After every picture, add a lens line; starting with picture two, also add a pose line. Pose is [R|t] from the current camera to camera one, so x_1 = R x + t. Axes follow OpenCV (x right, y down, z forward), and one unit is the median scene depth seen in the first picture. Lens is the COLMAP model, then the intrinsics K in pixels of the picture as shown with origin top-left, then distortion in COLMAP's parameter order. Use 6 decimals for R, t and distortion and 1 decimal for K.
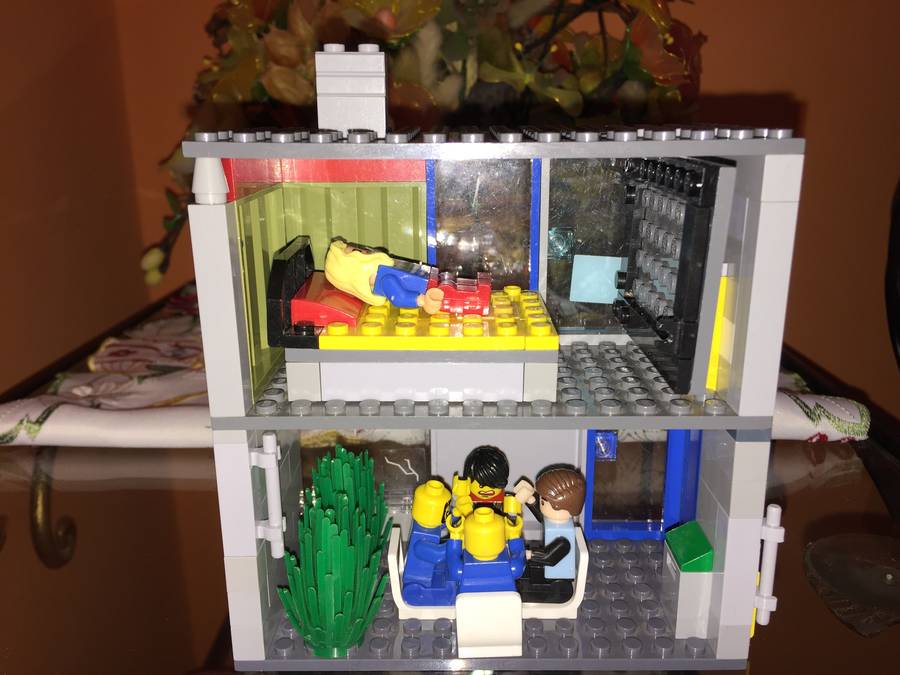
lens RADIAL K [[799.2, 0, 450.0], [0, 799.2, 337.5], [0, 0, 1]] dist [0.078531, -0.162931]
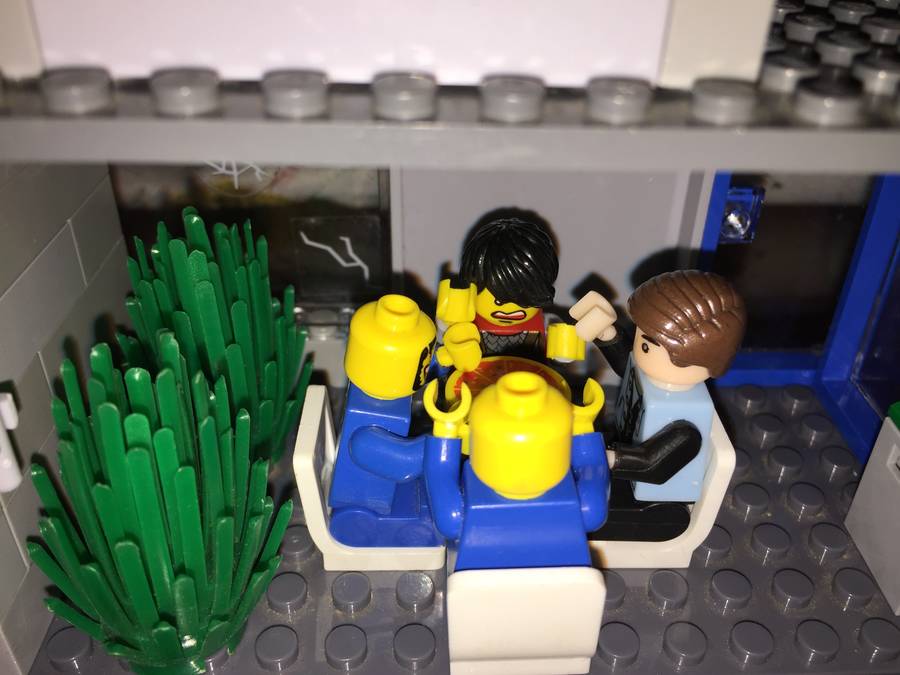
lens RADIAL K [[783.7, 0, 449.9], [0, 783.7, 354.5], [0, 0, 1]] dist [0.073924, -0.122607]
pose [[0.999253, 0.004614, 0.038376, -0.007069], [-0.016581, 0.948018, 0.317783, 0.075654], [-0.034915, -0.318182, 0.947387, 0.598440]]
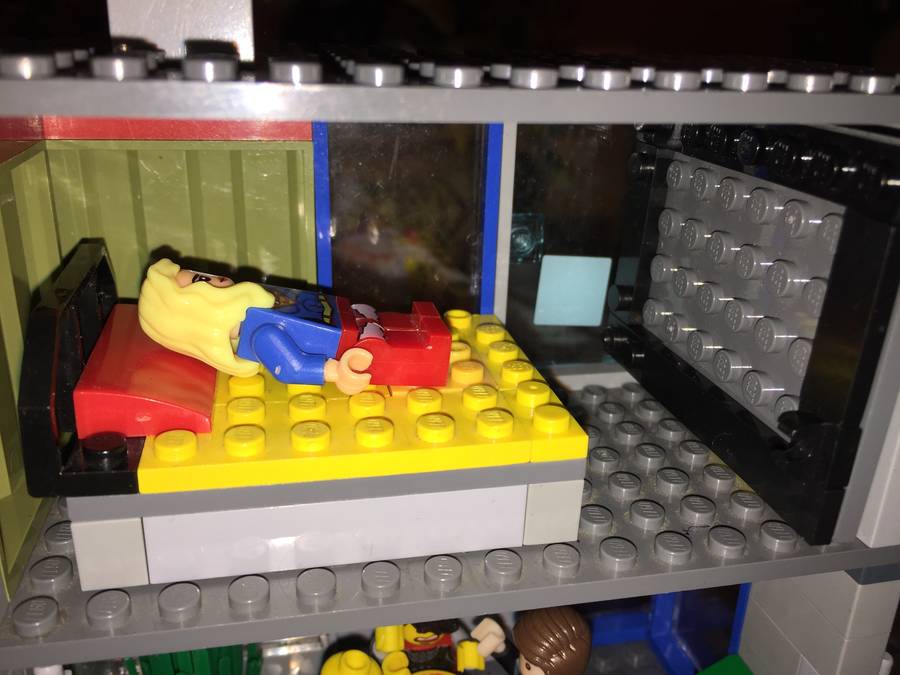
lens RADIAL K [[792.9, 0, 450.0], [0, 792.9, 337.5], [0, 0, 1]] dist [0.086599, -0.158979]
pose [[0.974021, -0.043838, 0.222176, -0.072762], [0.021932, 0.994733, 0.100123, -0.115884], [-0.225395, -0.092649, 0.969852, 0.428013]]
